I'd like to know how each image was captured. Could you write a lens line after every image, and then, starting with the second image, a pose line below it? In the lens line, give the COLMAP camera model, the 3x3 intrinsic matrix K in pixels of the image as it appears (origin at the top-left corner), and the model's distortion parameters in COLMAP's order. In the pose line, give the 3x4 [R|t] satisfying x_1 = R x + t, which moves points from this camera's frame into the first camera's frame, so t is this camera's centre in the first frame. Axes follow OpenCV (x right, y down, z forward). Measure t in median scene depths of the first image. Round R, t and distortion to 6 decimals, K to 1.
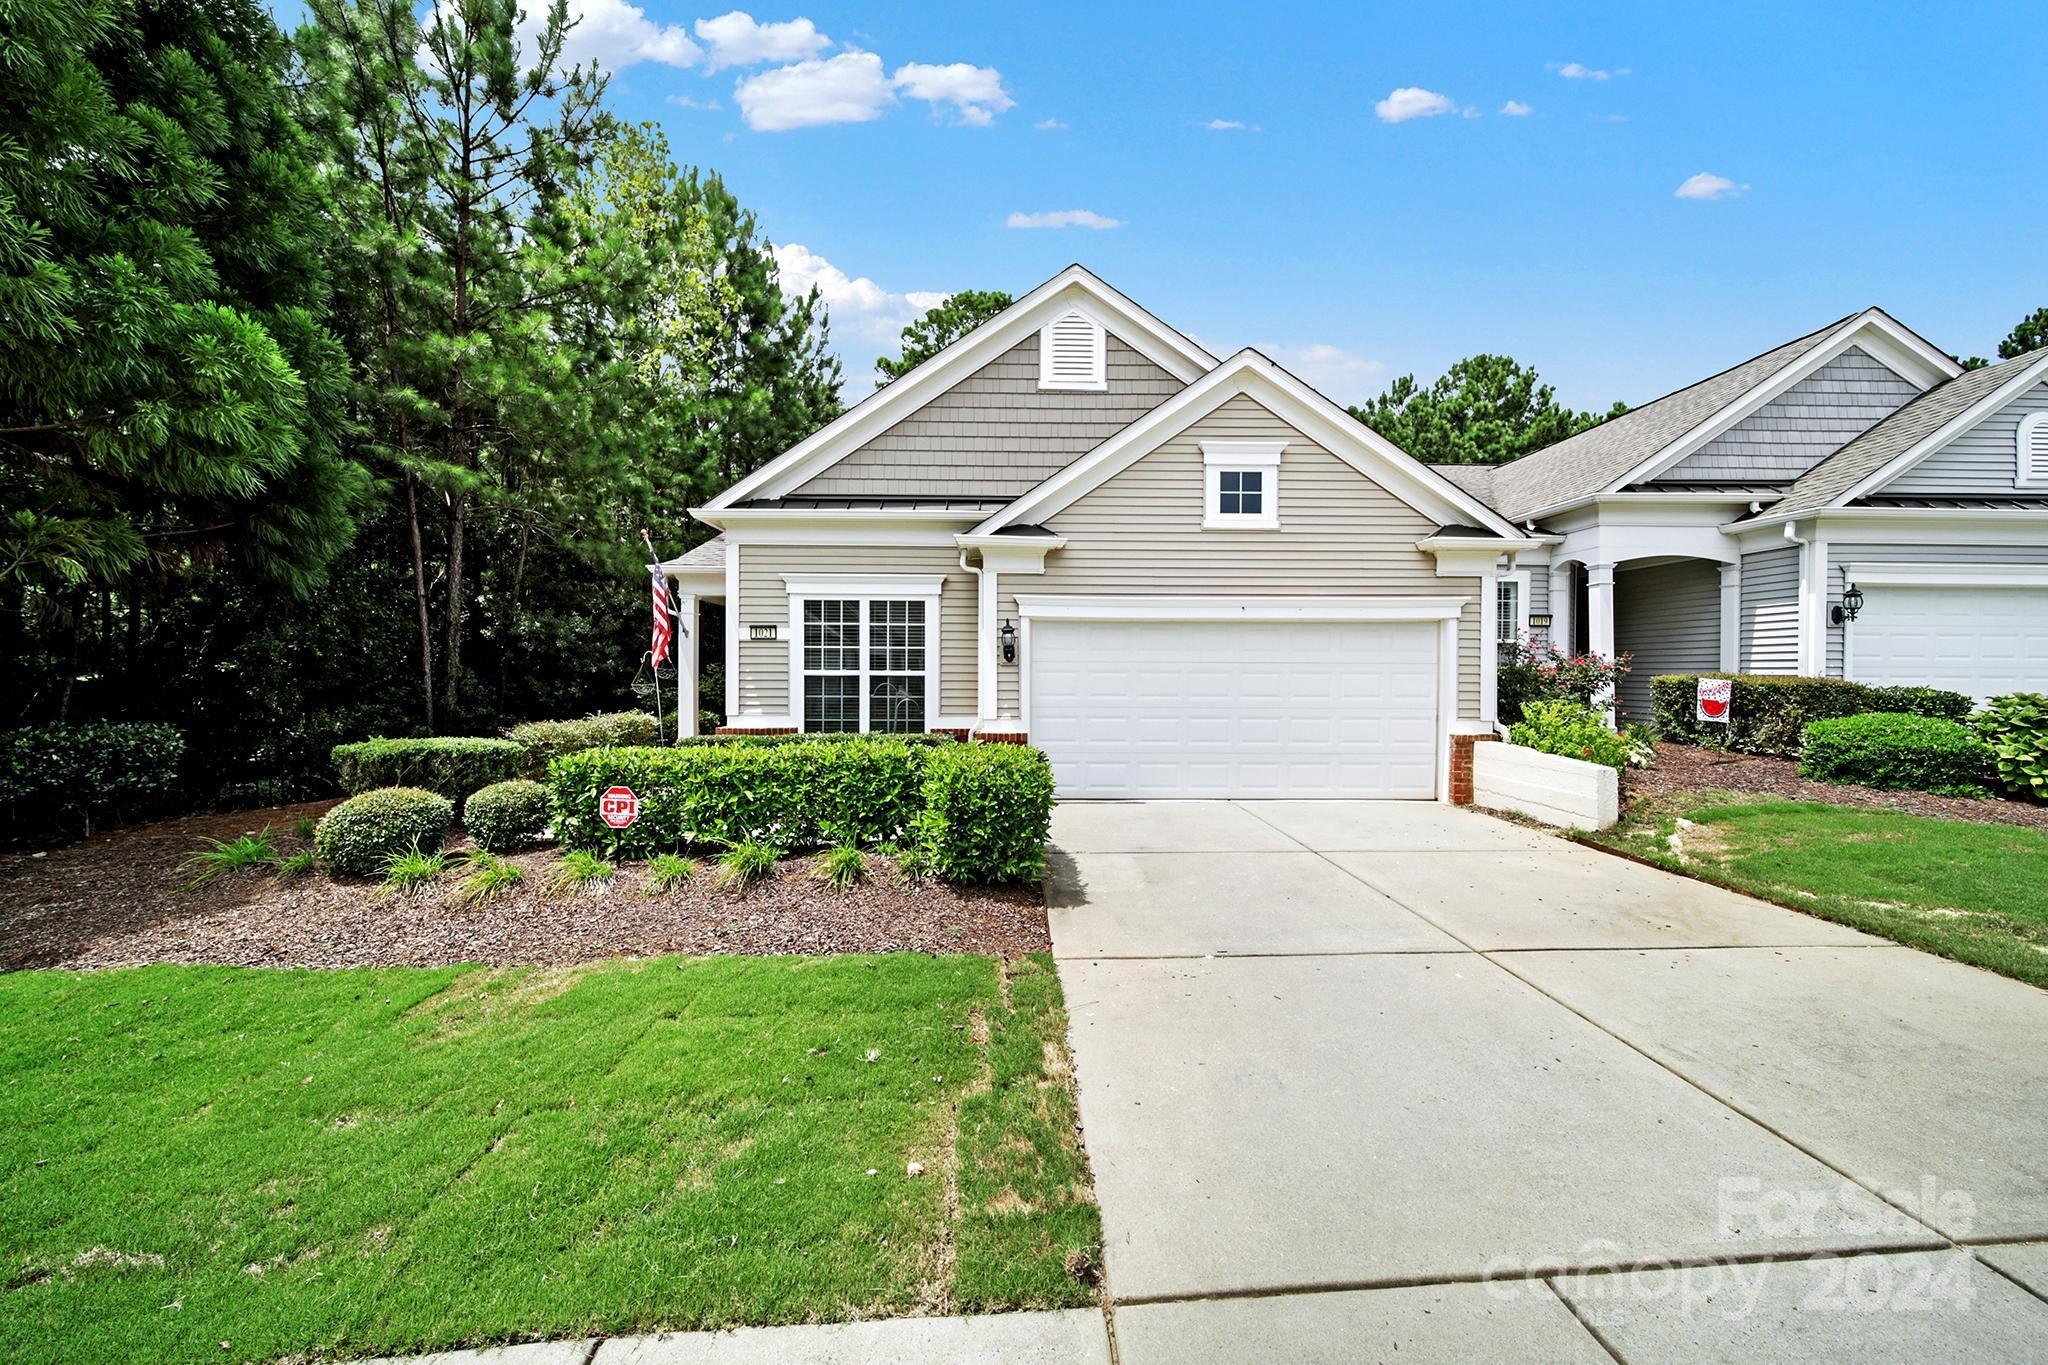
lens RADIAL K [[725.3, 0, 1020.8], [0, 725.3, 679.3], [0, 0, 1]] dist [-0.004630, -0.000219]
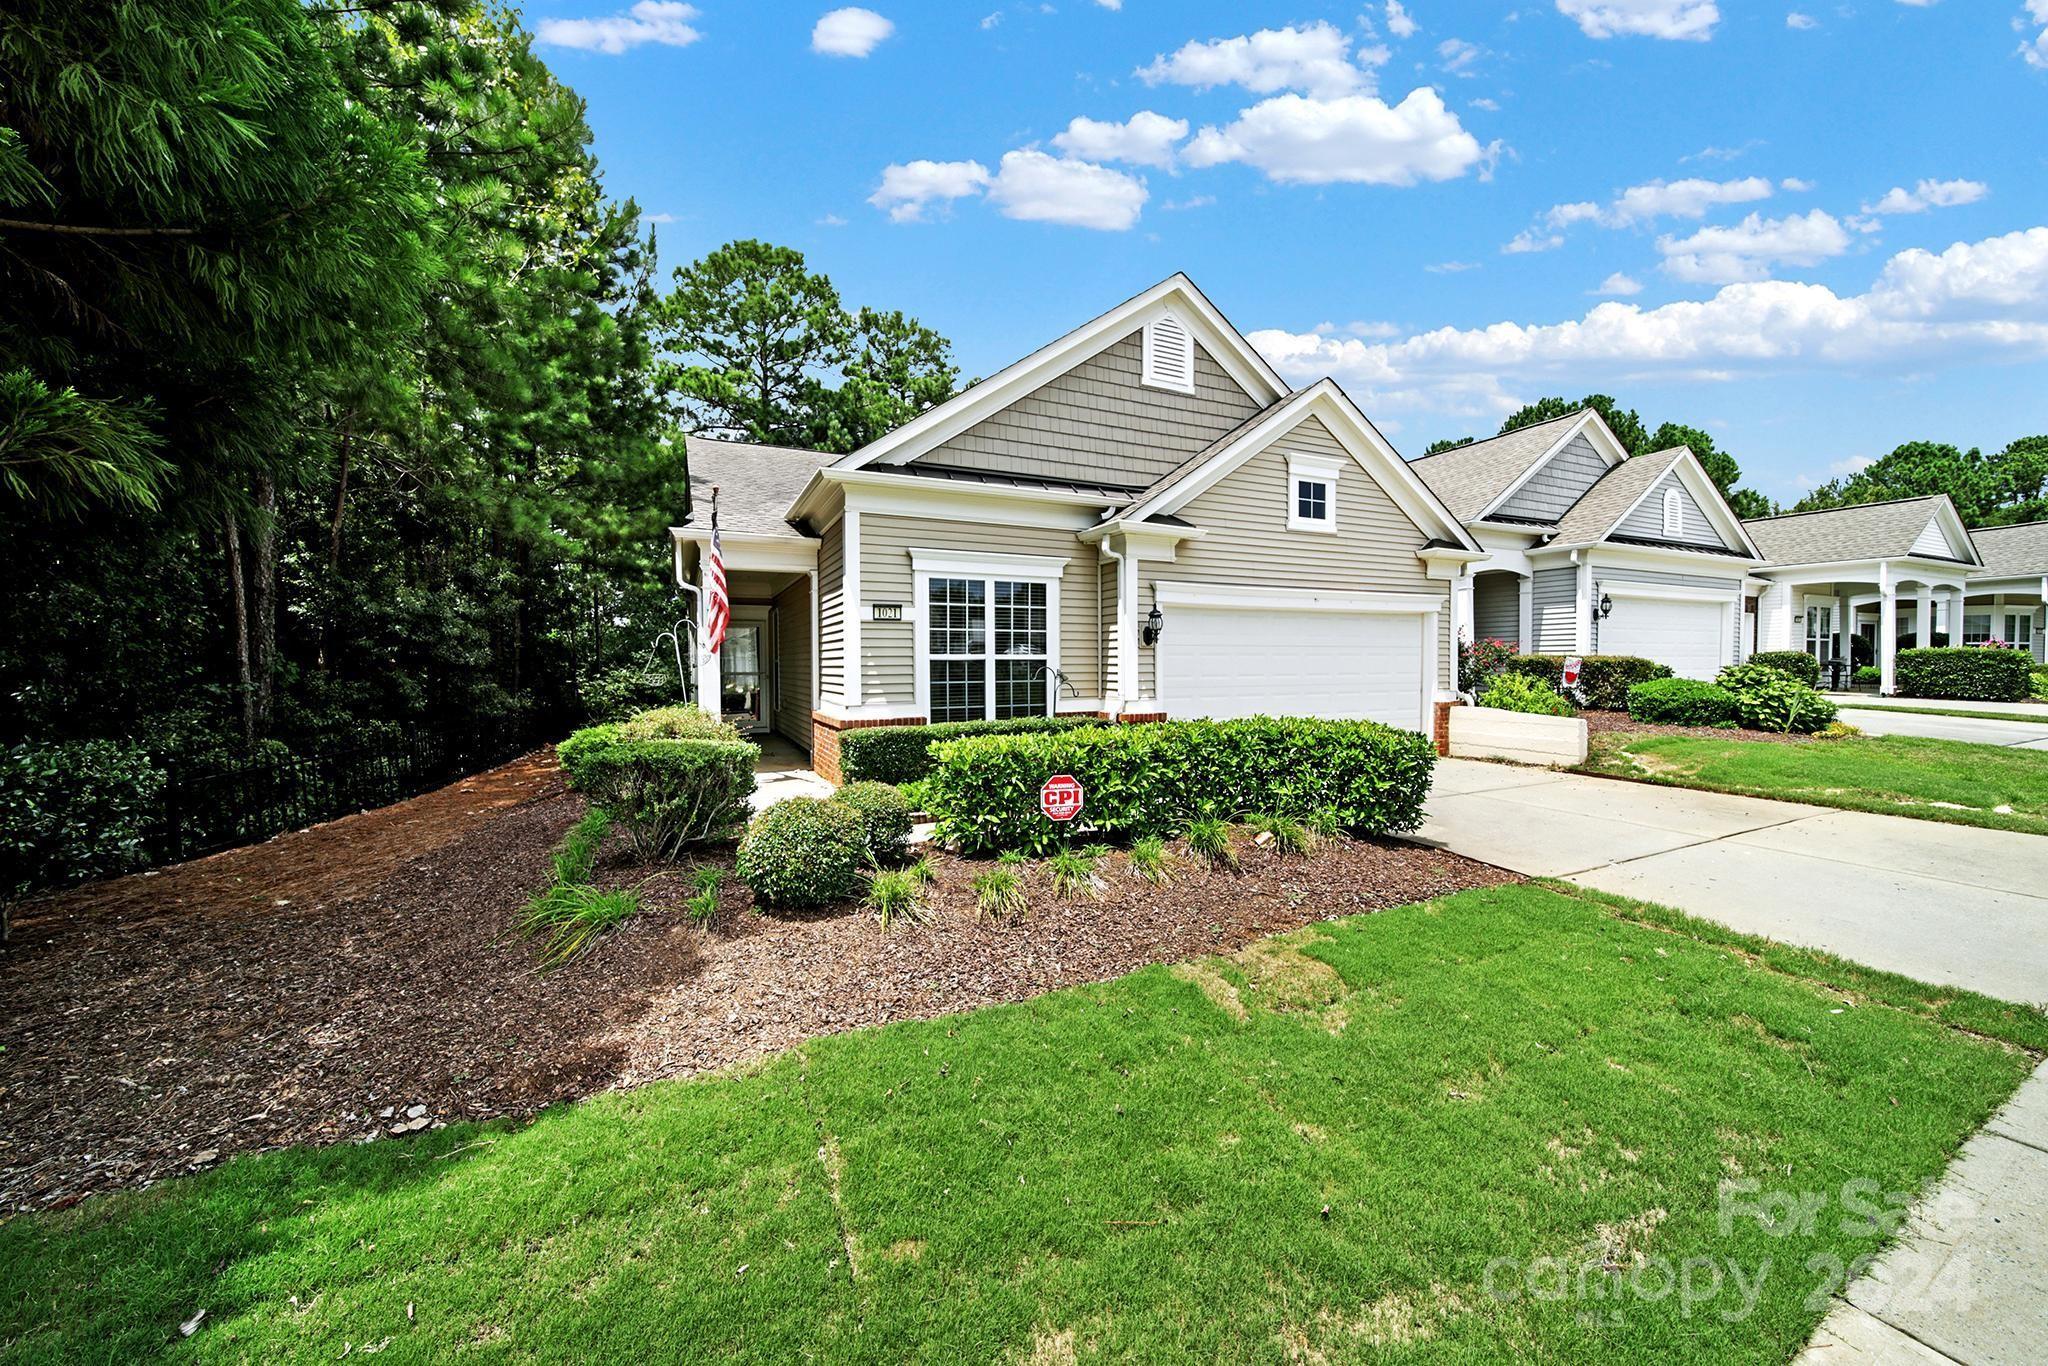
lens RADIAL K [[739.2, 0, 1005.8], [0, 739.2, 678.5], [0, 0, 1]] dist [0.000332, -0.003983]
pose [[0.913951, -0.016849, 0.405475, -0.593751], [0.012866, 0.999839, 0.012546, 0.007513], [-0.405621, -0.006249, 0.914020, 0.102814]]
